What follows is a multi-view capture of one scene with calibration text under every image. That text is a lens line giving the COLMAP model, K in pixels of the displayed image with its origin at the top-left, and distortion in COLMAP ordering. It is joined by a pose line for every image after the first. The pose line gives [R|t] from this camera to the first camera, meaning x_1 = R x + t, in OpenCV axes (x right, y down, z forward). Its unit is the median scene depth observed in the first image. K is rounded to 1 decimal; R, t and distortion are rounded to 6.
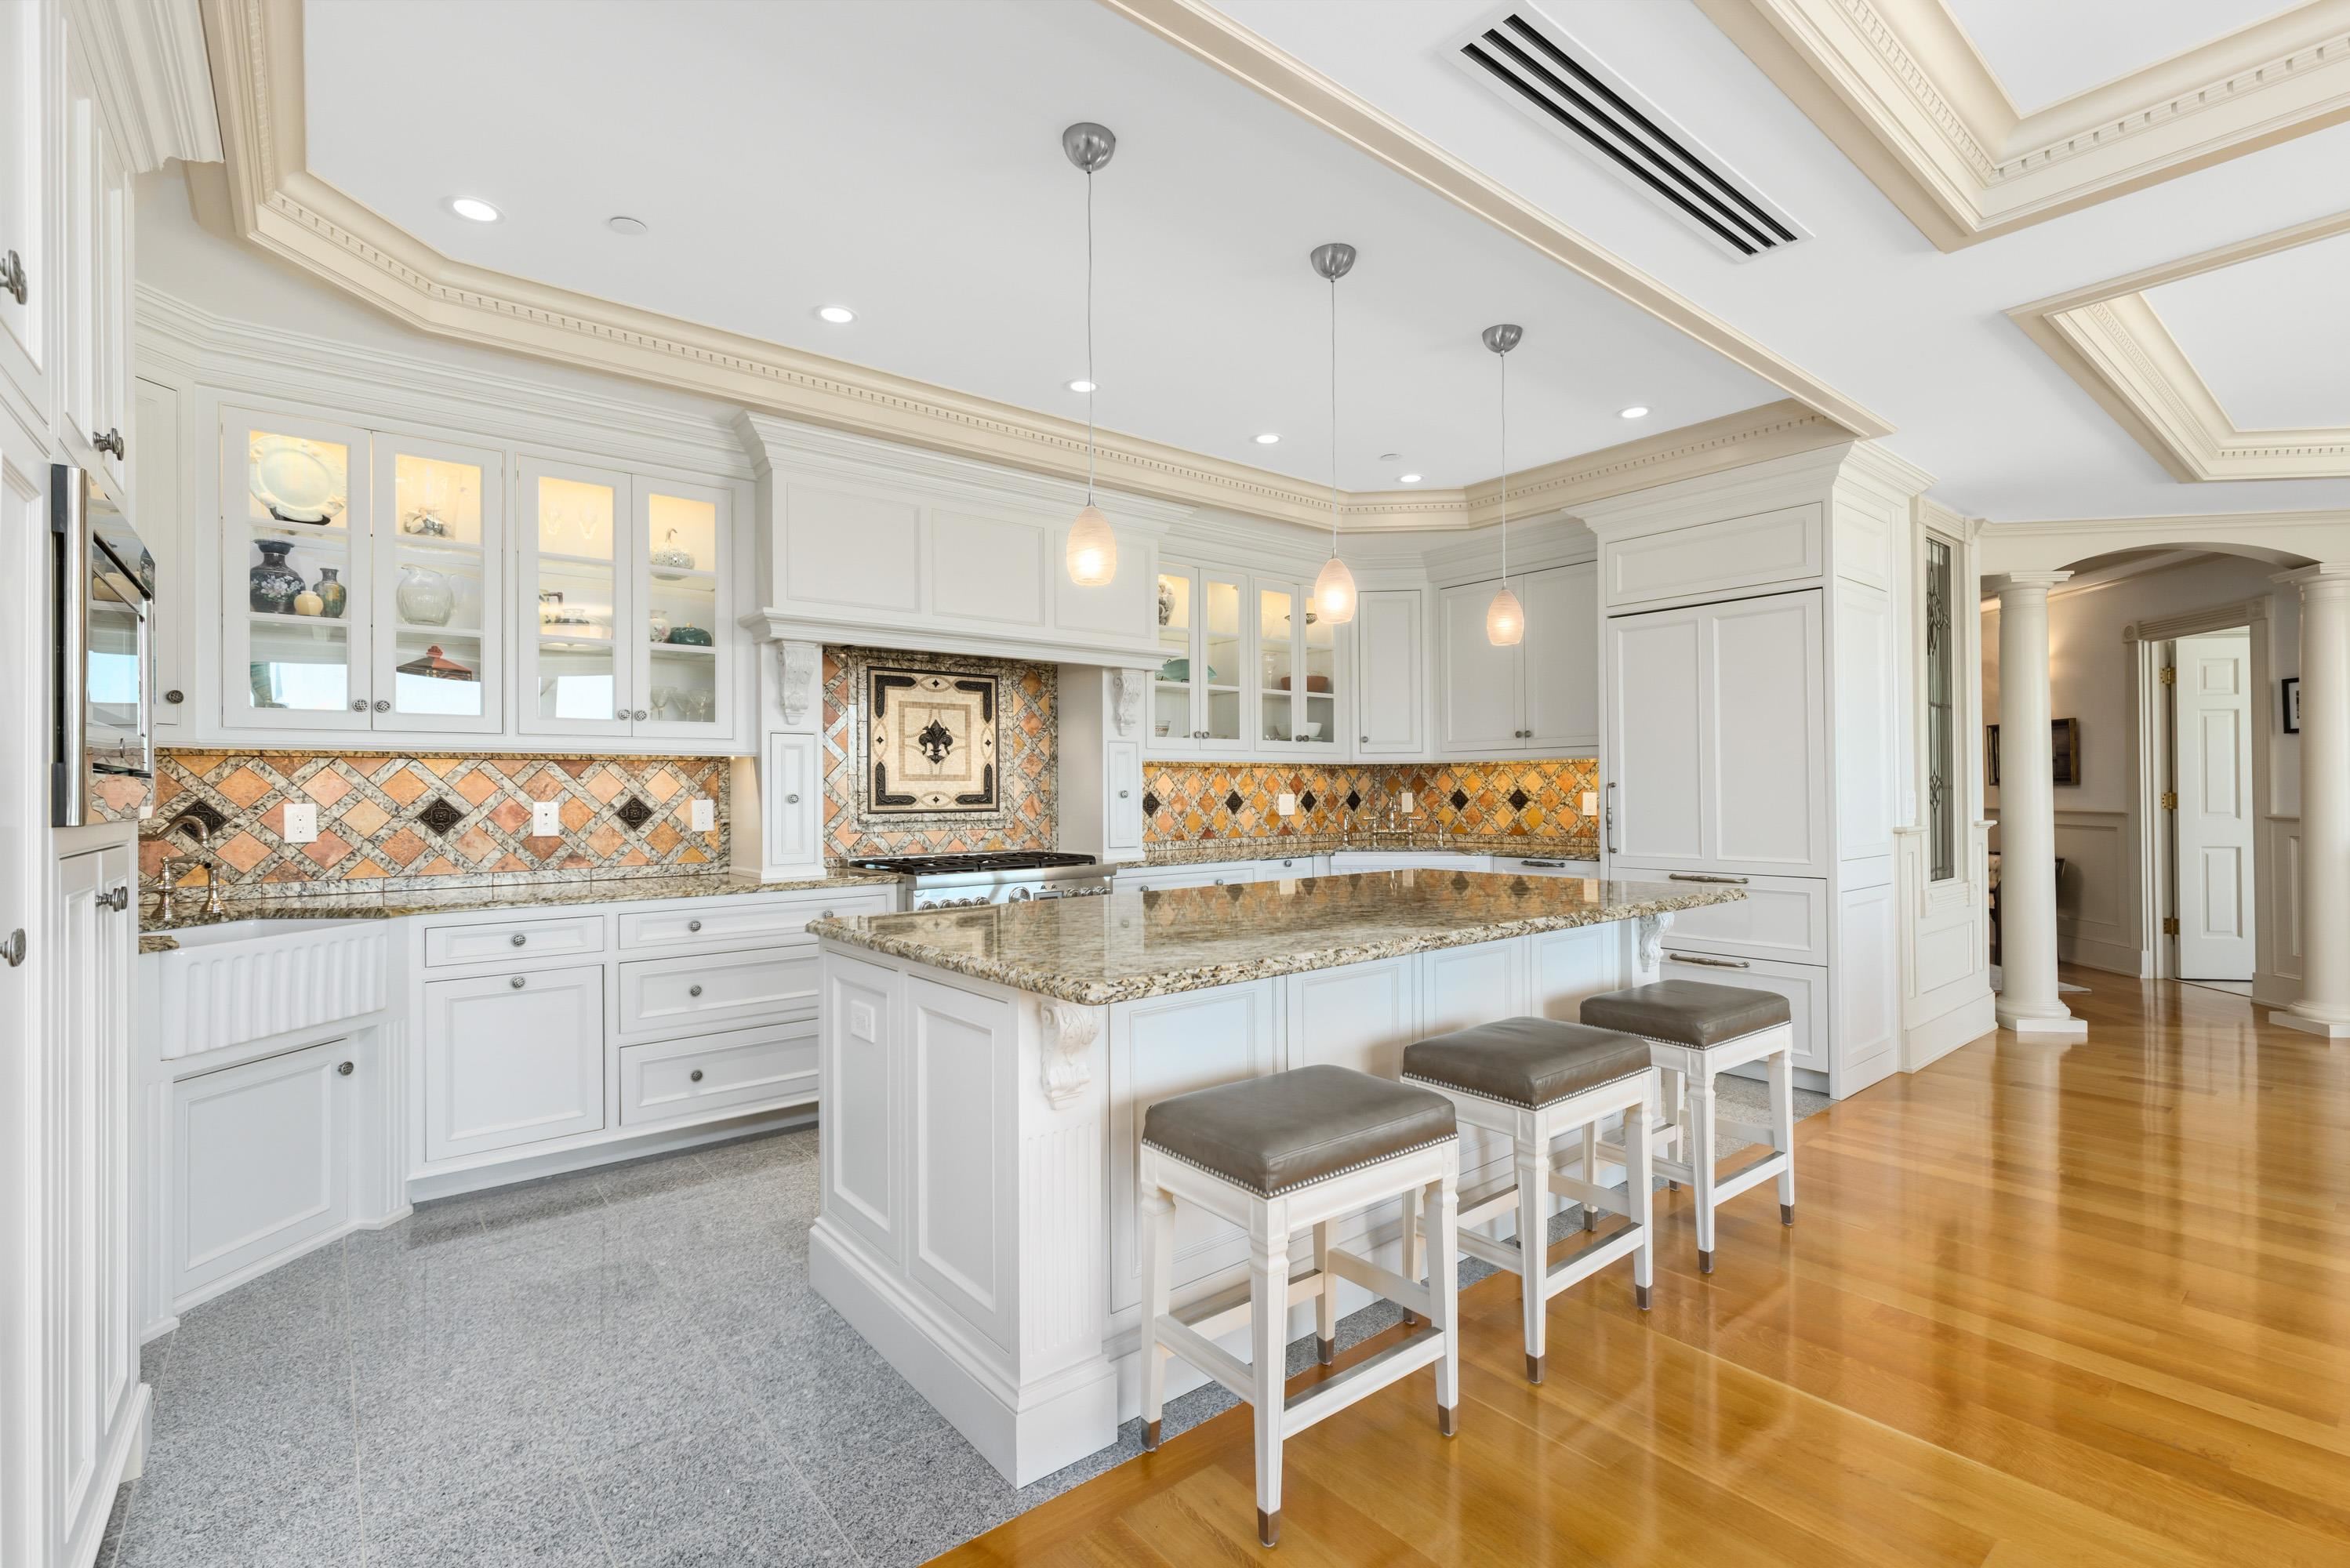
lens RADIAL K [[1059.8, 0, 1189.6], [0, 1059.8, 779.9], [0, 0, 1]] dist [0.007220, -0.001744]
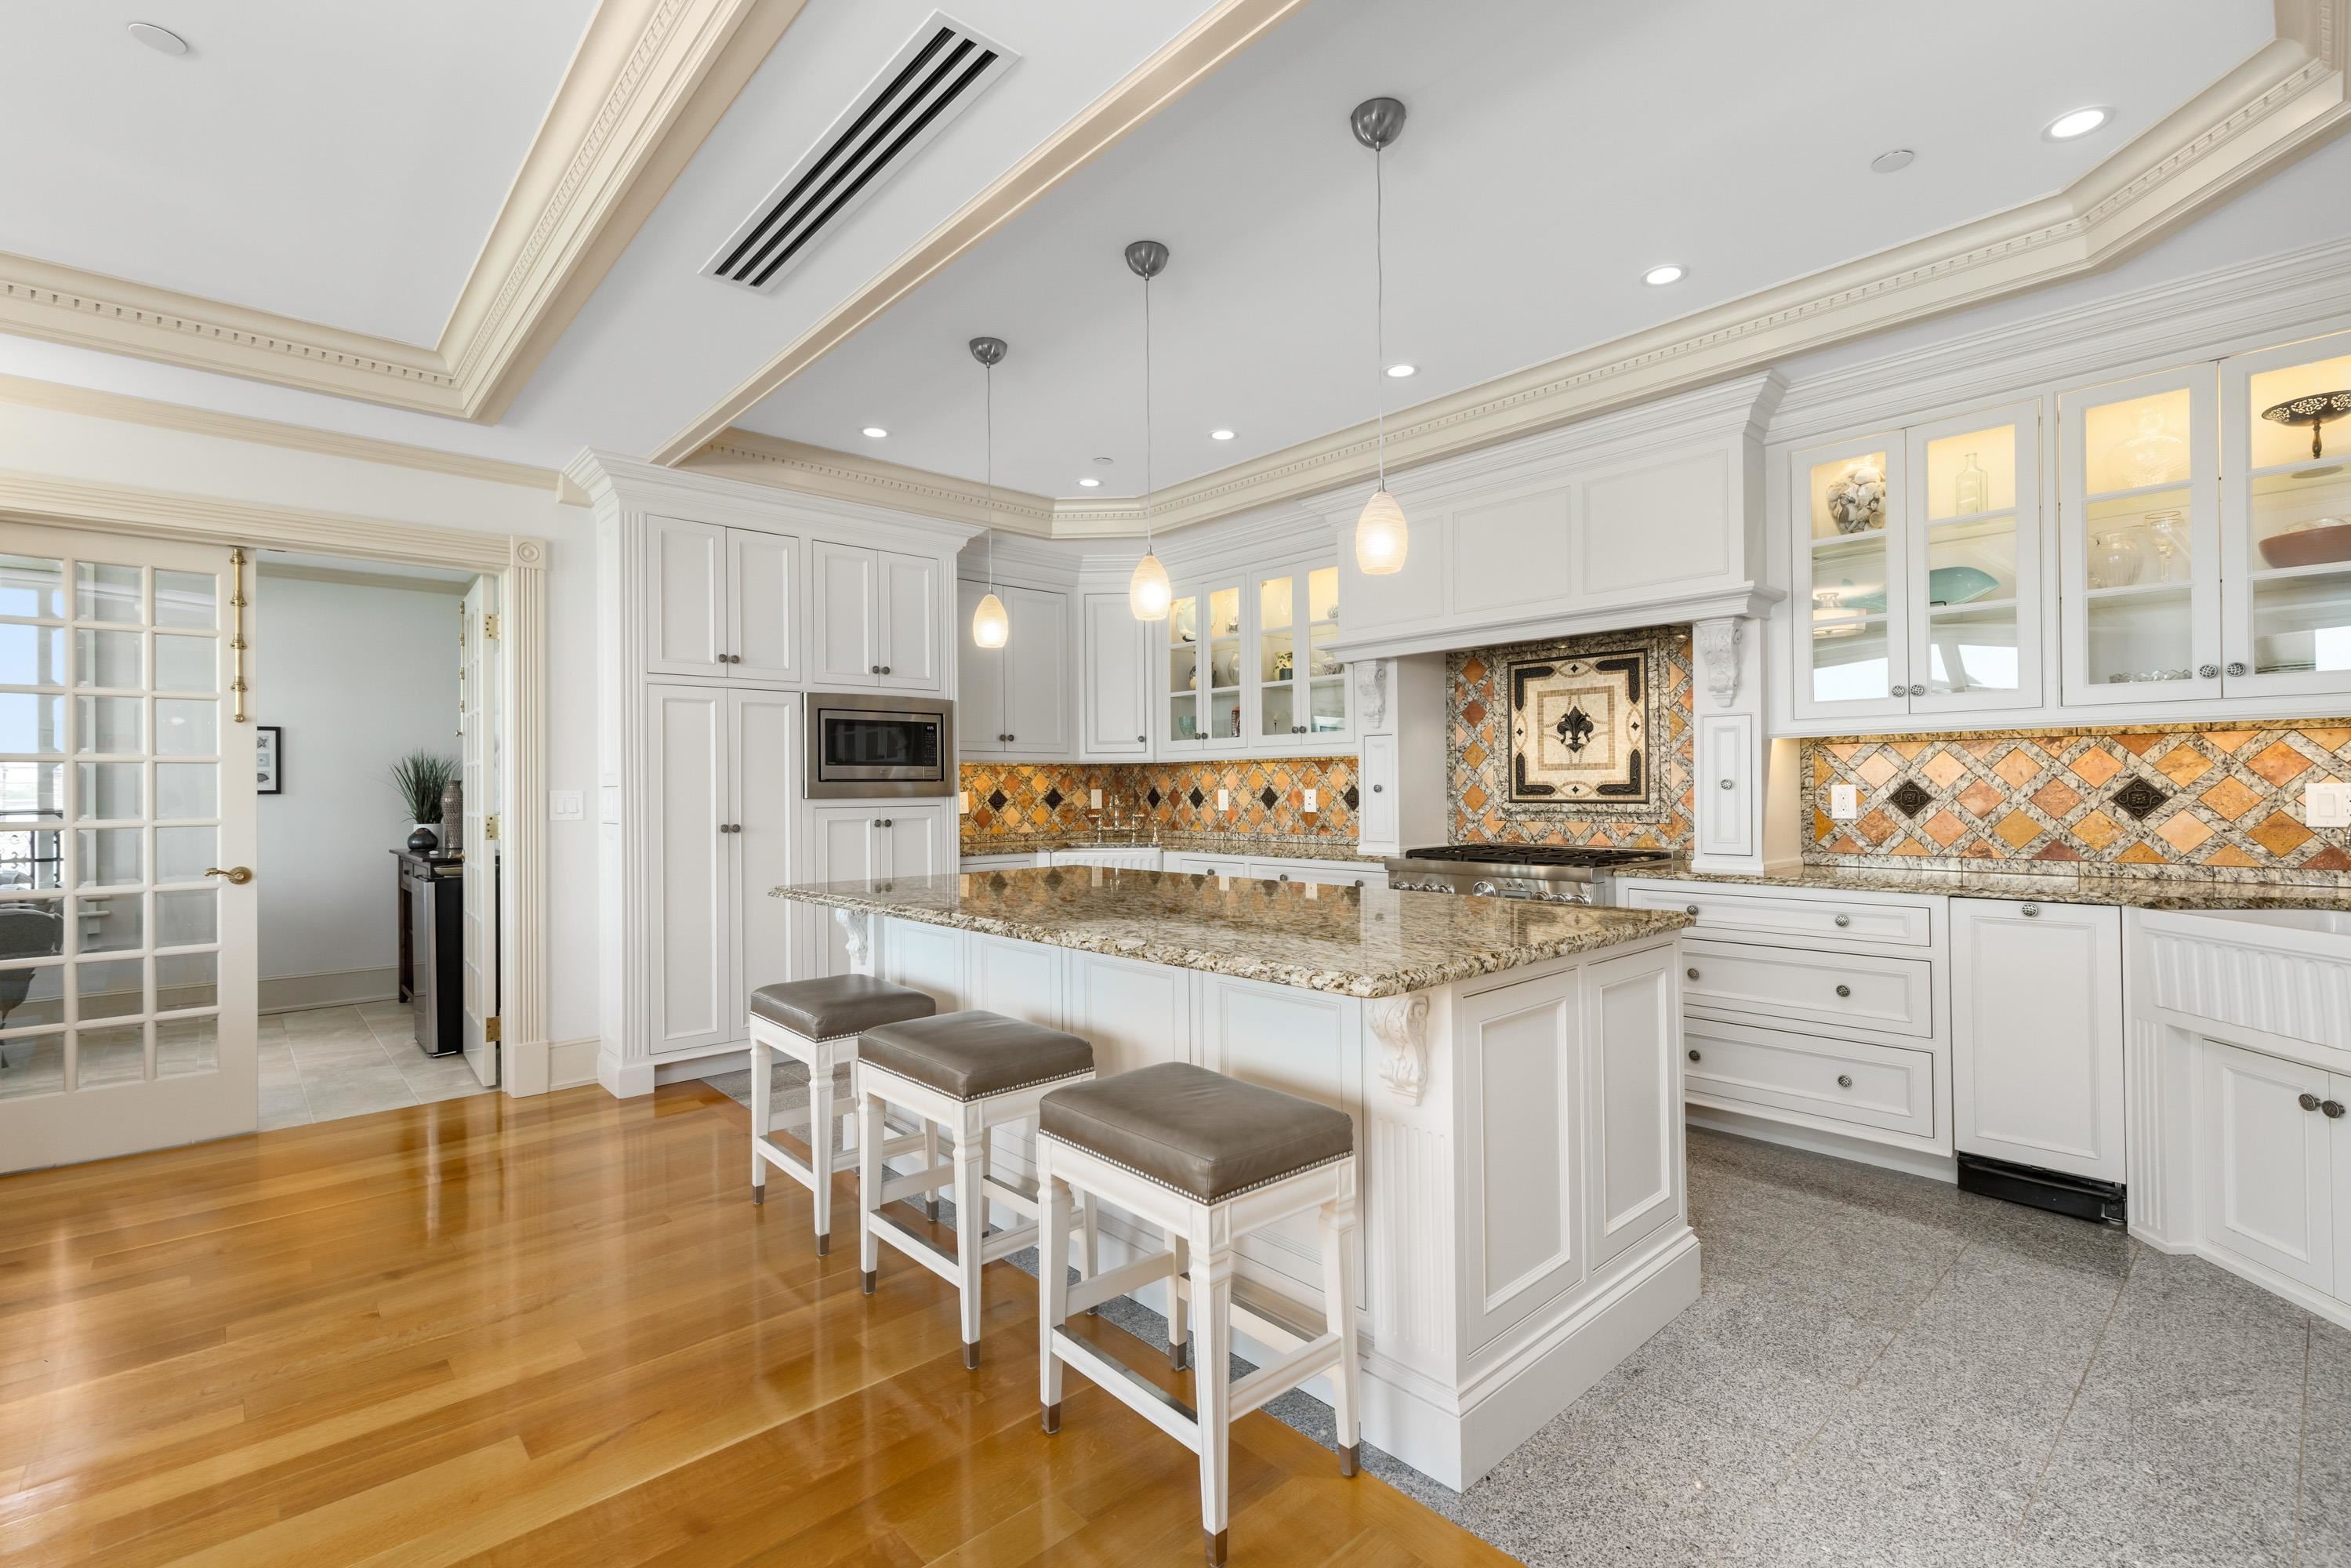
lens RADIAL K [[1060.4, 0, 1186.5], [0, 1060.4, 780.2], [0, 0, 1]] dist [0.007220, -0.001744]
pose [[0.048824, 0.000474, -0.998807, 0.708296], [0.020709, 0.999784, 0.001487, 0.001346], [0.998593, -0.020757, 0.048803, 0.605618]]
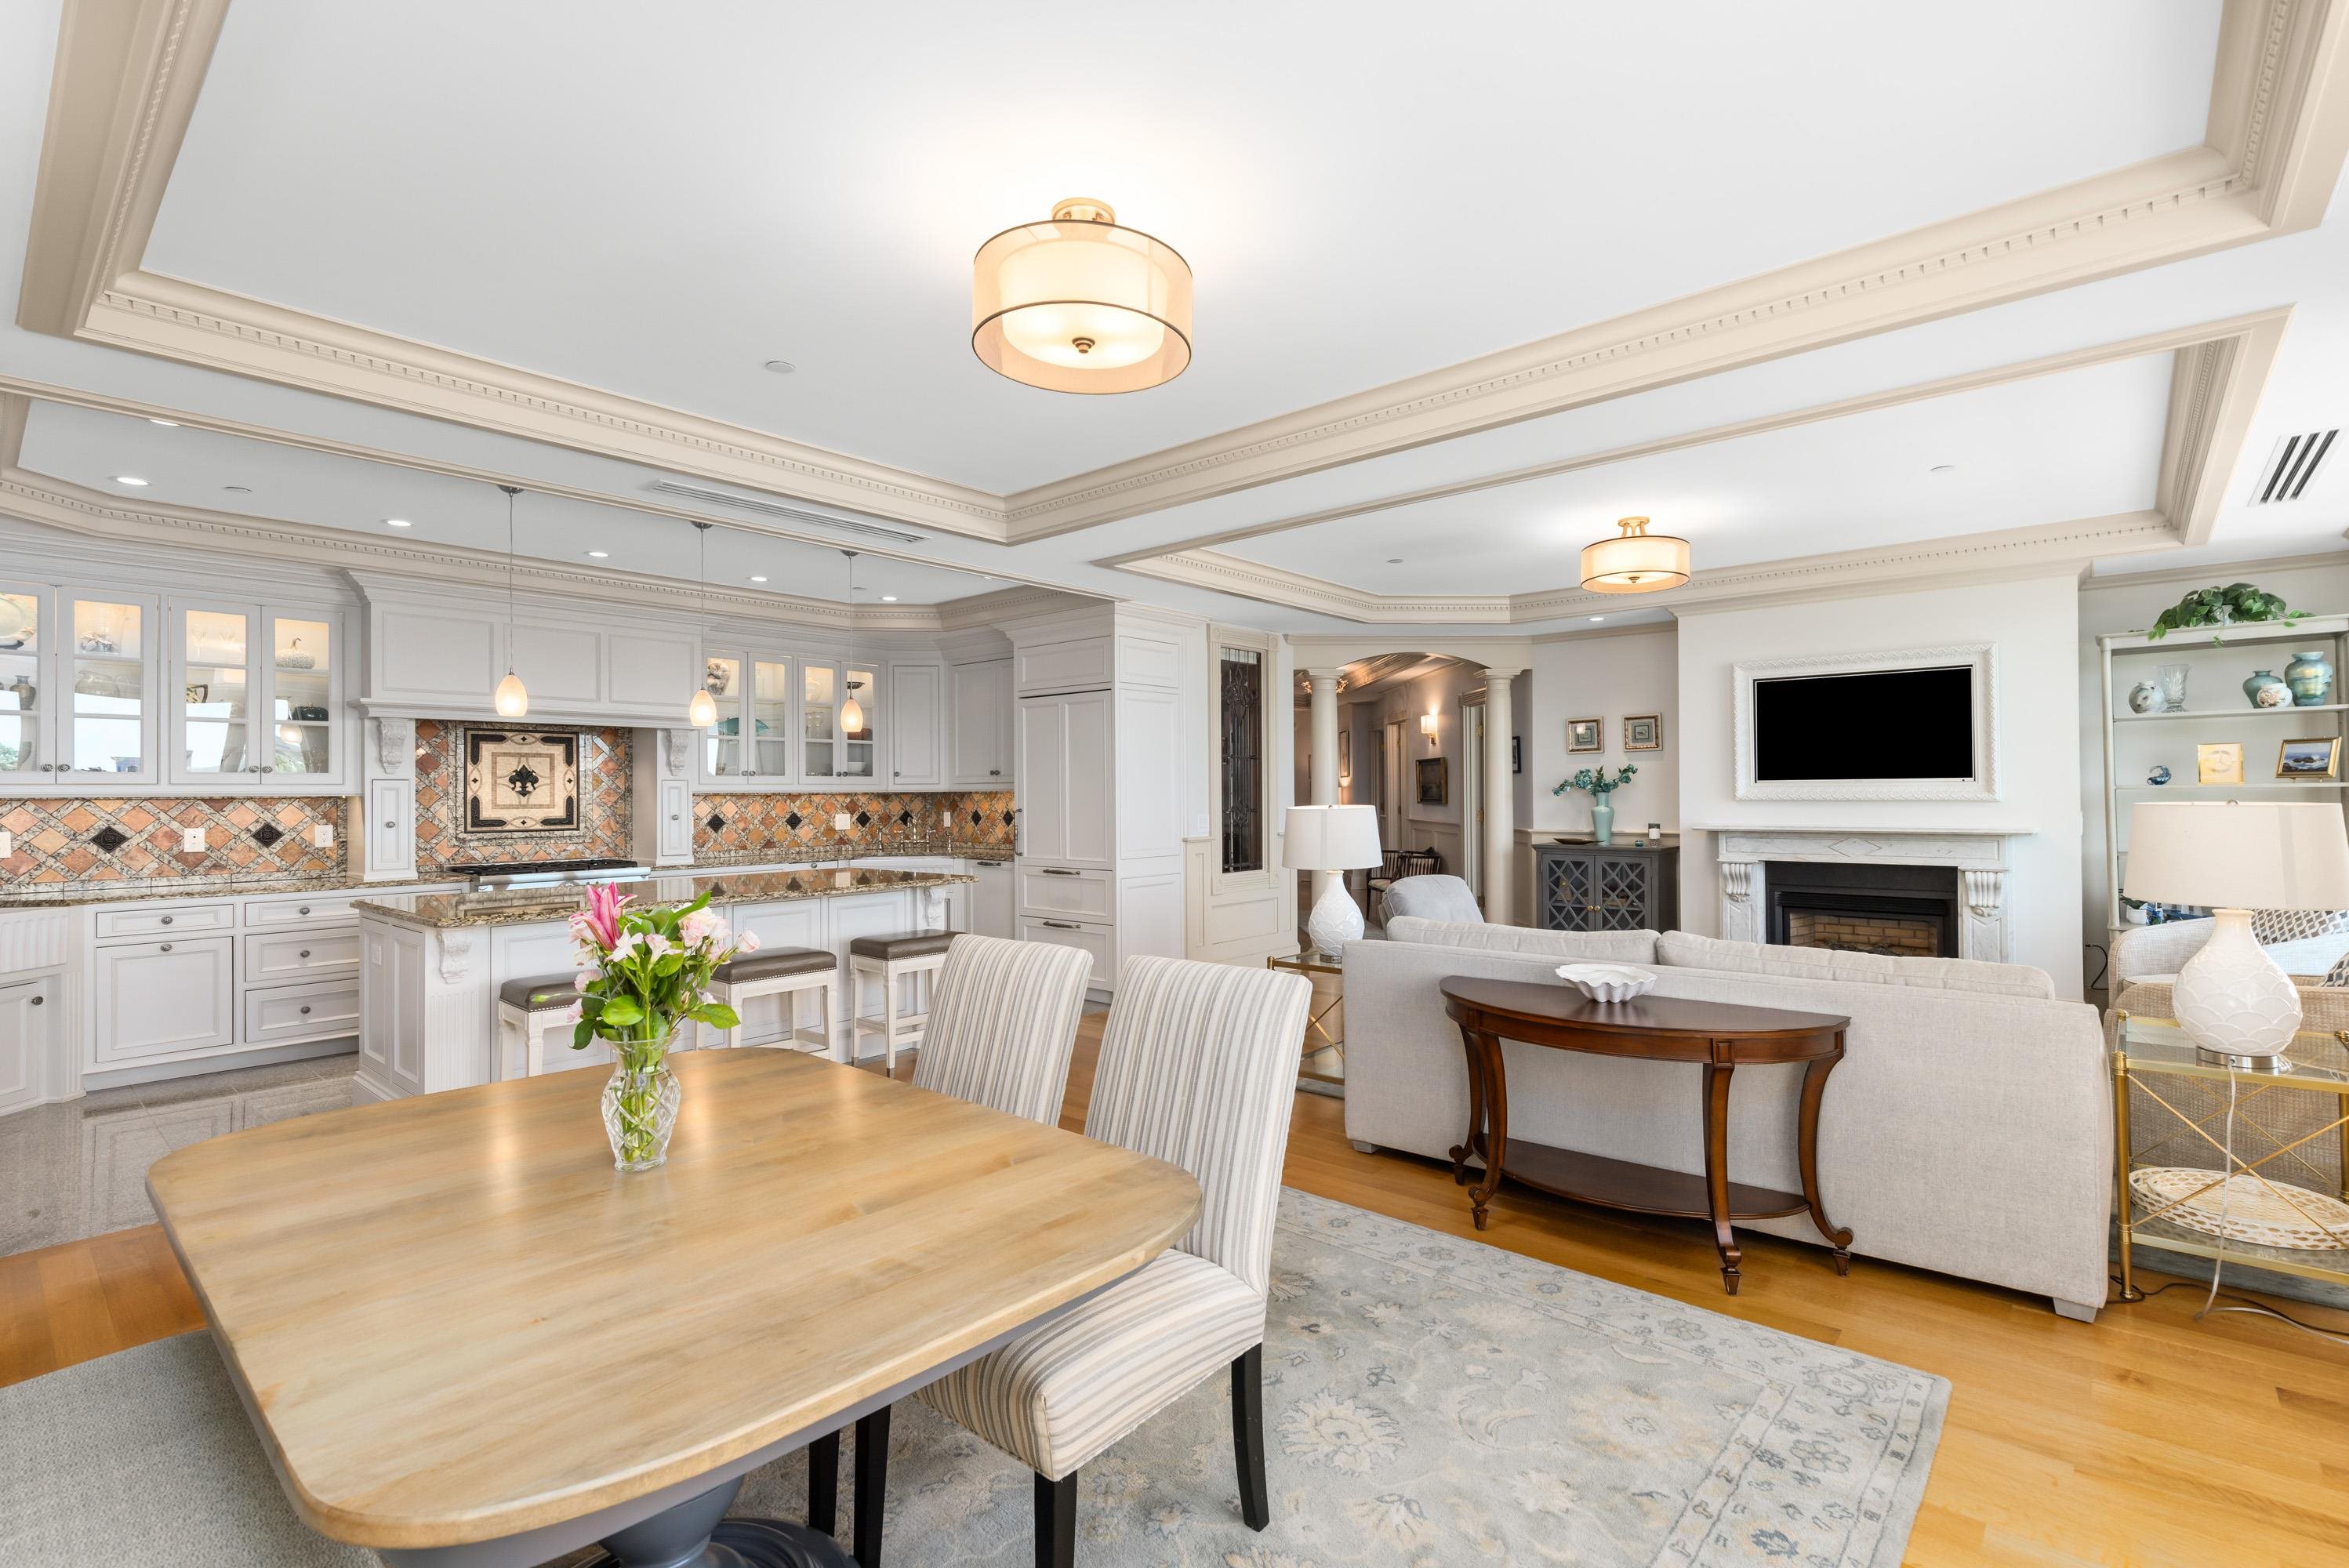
lens RADIAL K [[1059.4, 0, 1185.4], [0, 1059.4, 782.7], [0, 0, 1]] dist [0.007220, -0.001744]
pose [[0.986381, 0.001962, 0.164467, 0.392006], [-0.001908, 0.999998, -0.000484, -0.034922], [-0.164468, 0.000164, 0.986382, -0.525106]]
